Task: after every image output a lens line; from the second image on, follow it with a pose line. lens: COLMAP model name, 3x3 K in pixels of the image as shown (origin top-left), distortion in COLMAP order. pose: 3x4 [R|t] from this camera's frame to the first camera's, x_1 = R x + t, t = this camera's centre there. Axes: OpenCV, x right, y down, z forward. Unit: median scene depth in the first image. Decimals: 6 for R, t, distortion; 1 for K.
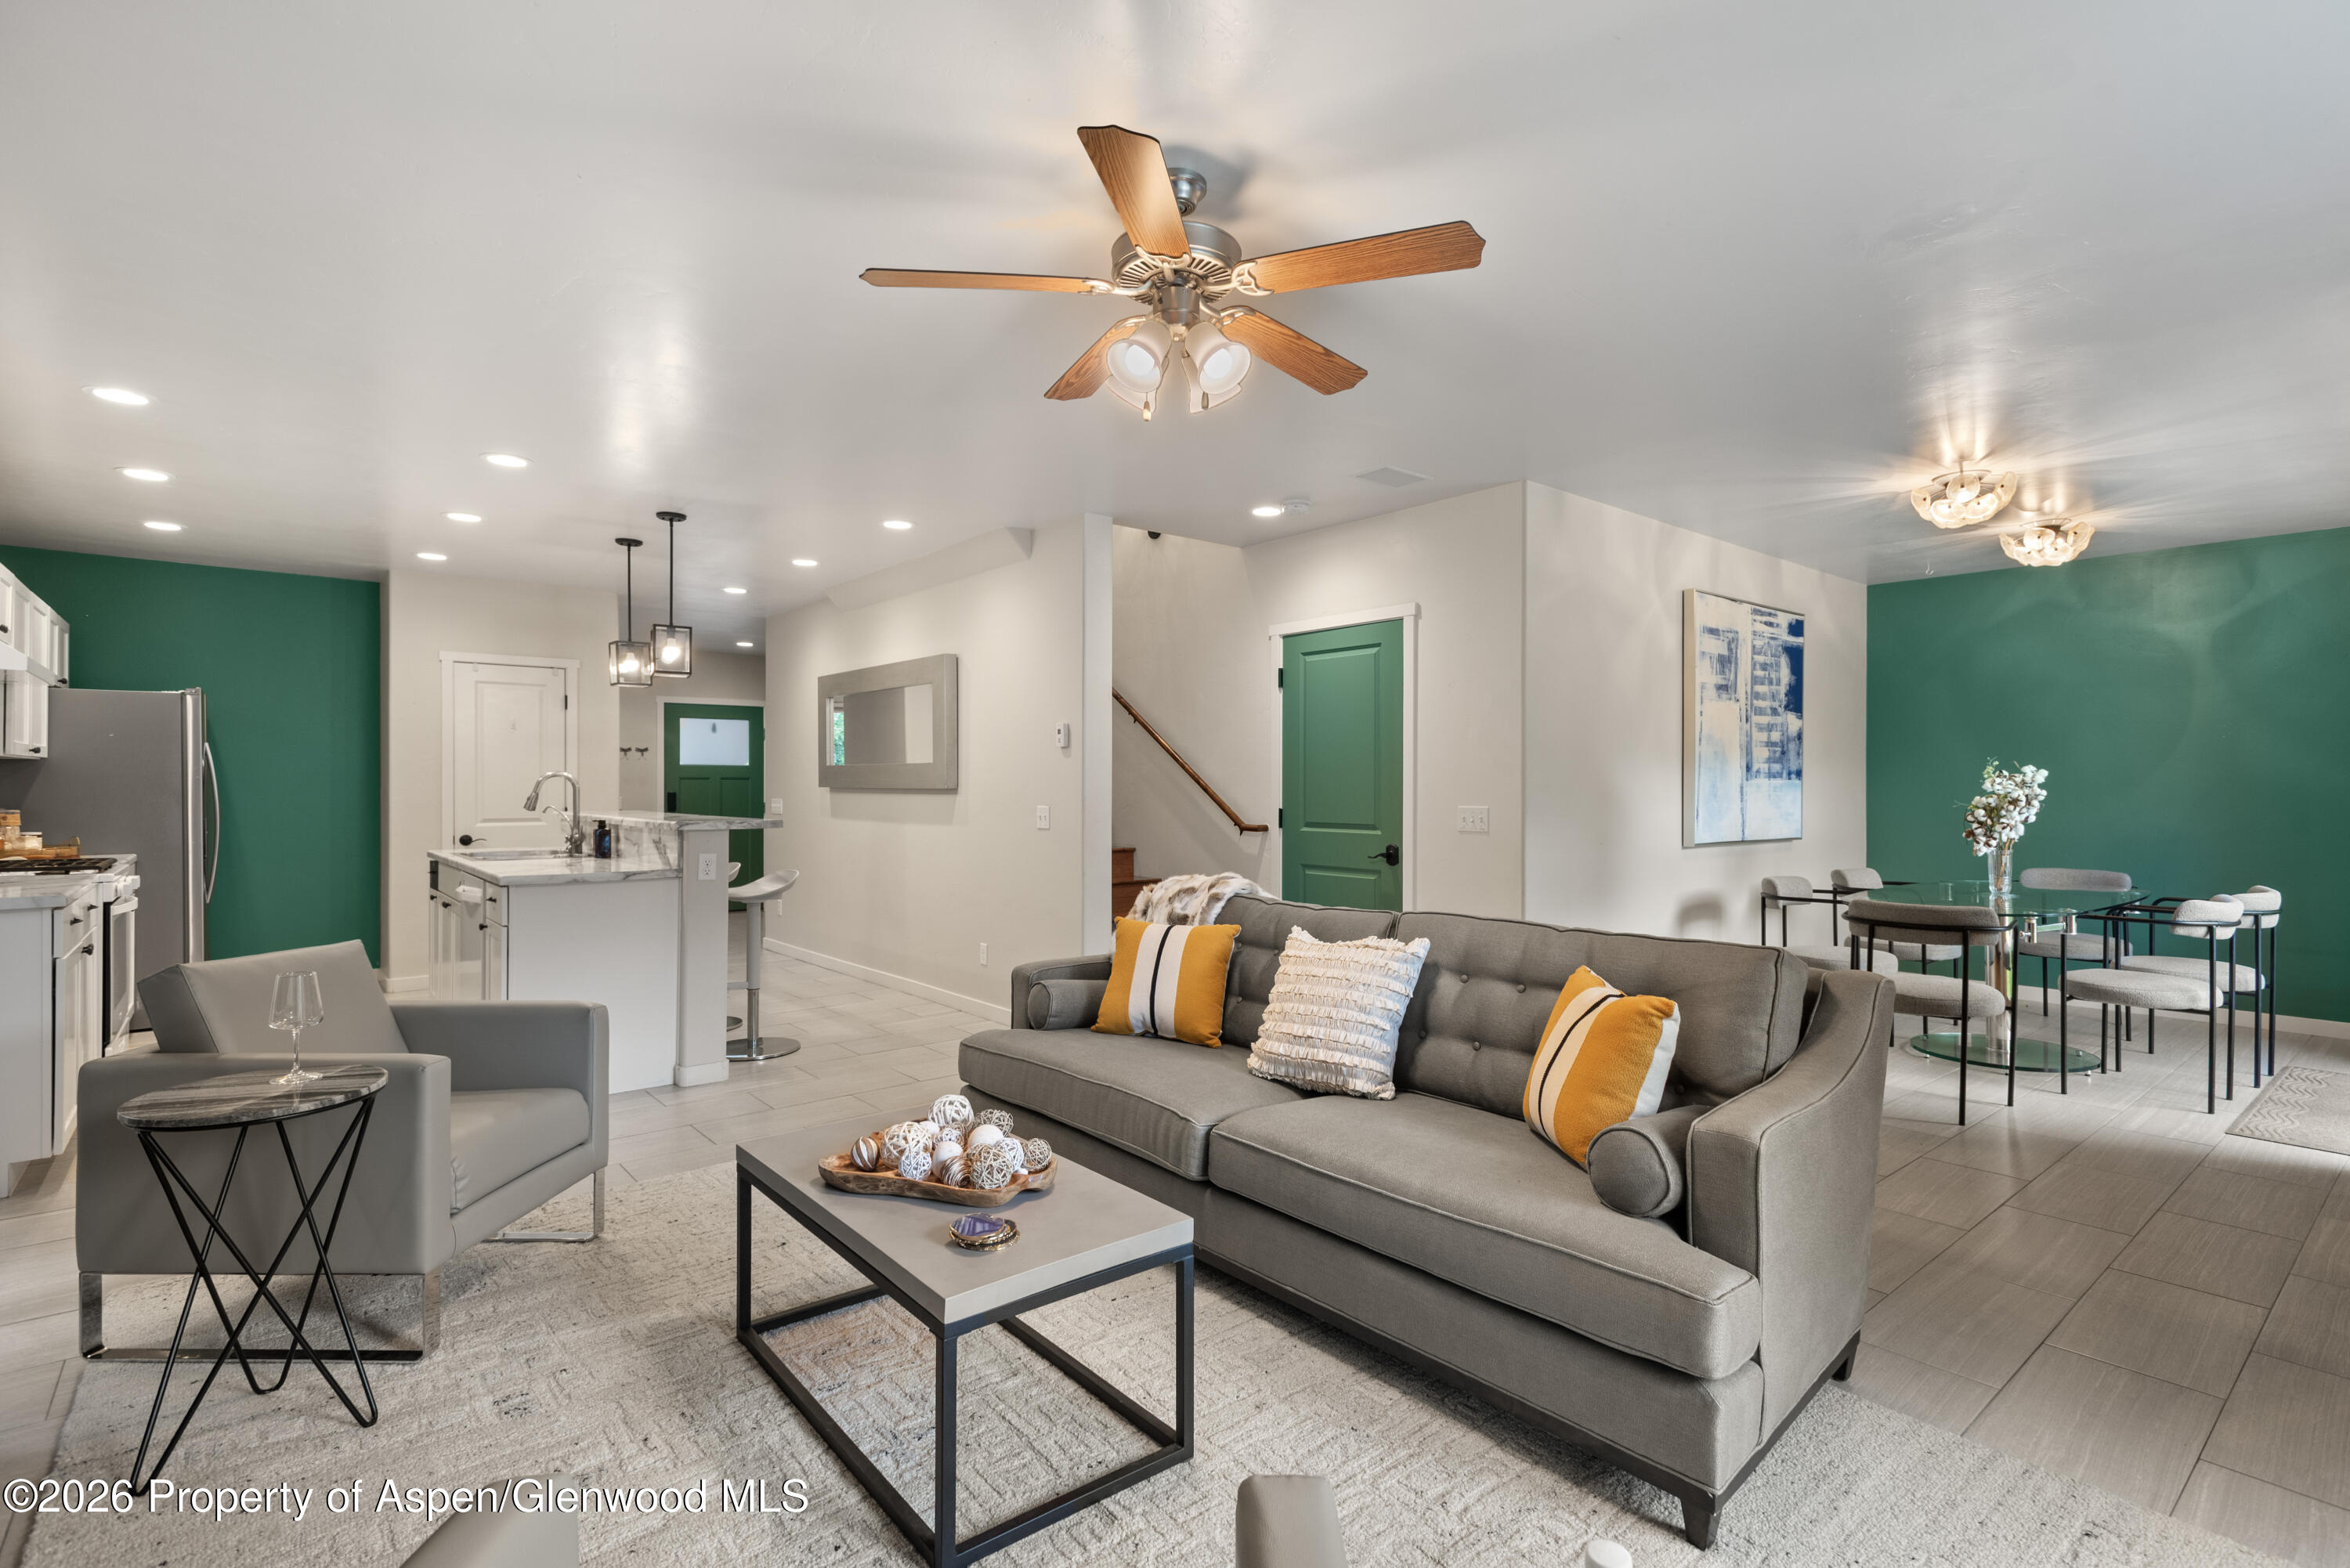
lens RADIAL K [[1089.5, 0, 1173.1], [0, 1089.5, 778.7], [0, 0, 1]] dist [0.028191, -0.000447]
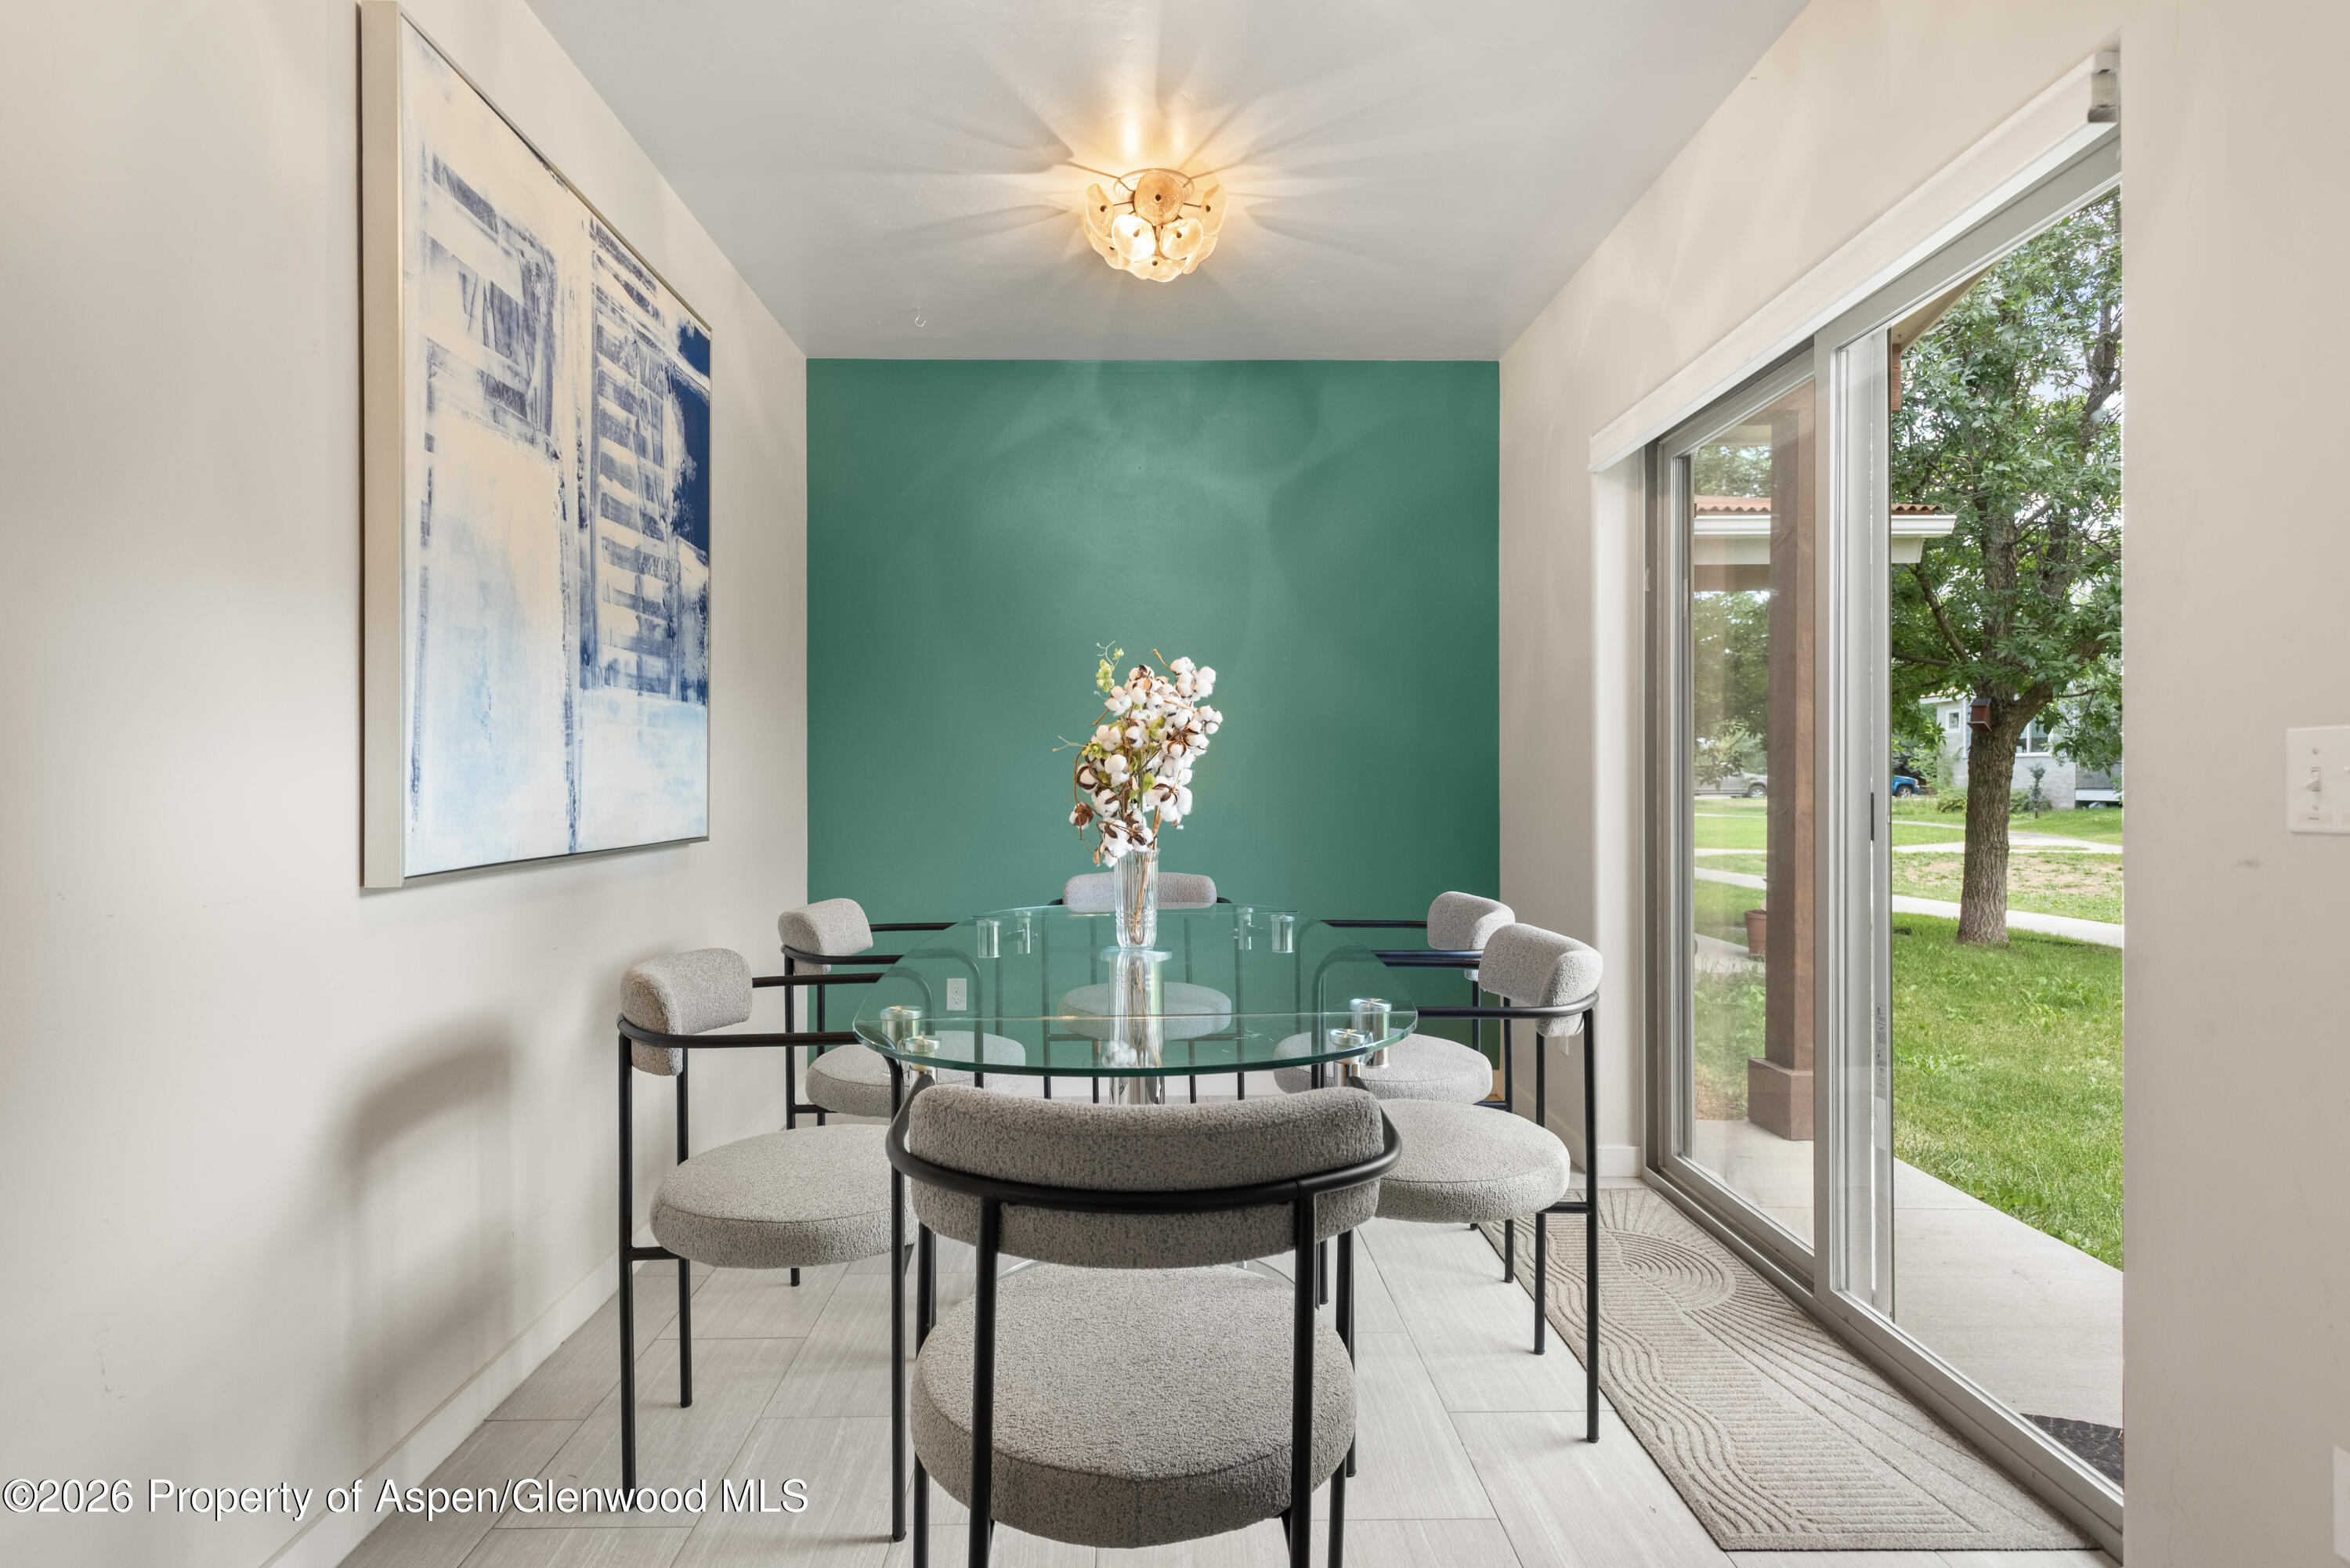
lens RADIAL K [[1253.8, 0, 1175.0], [0, 1253.8, 784.0], [0, 0, 1]] dist [0.002369, 0.000432]
pose [[0.617281, -0.008291, 0.786699, 0.359265], [-0.001761, 0.999927, 0.011920, 0.032071], [-0.786741, -0.008743, 0.617222, 0.667772]]
